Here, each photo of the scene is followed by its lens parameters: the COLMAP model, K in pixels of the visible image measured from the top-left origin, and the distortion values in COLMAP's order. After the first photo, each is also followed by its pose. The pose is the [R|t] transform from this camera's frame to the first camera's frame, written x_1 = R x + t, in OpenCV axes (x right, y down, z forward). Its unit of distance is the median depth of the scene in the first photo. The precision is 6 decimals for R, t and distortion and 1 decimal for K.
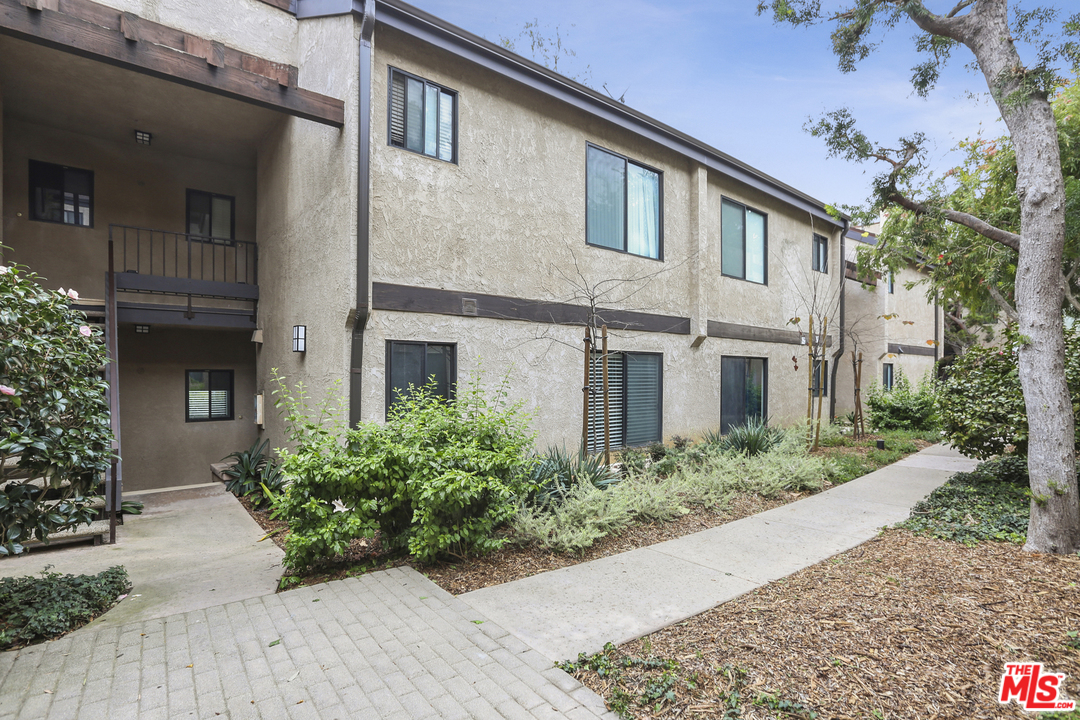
lens RADIAL K [[521.9, 0, 538.1], [0, 521.9, 382.0], [0, 0, 1]] dist [-0.047470, 0.019787]
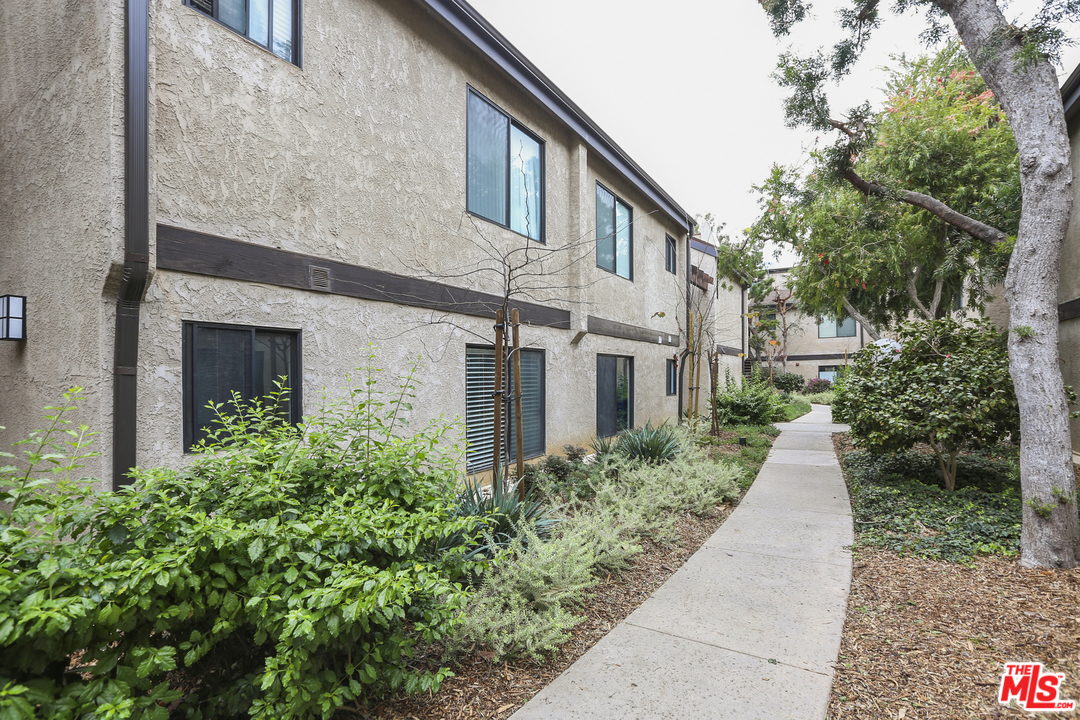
lens RADIAL K [[521.9, 0, 538.1], [0, 521.9, 382.0], [0, 0, 1]] dist [-0.047470, 0.019787]
pose [[0.945686, -0.012217, 0.324853, -0.087325], [0.012854, 0.999917, 0.000185, -0.002908], [-0.324828, 0.004001, 0.945765, 0.272113]]
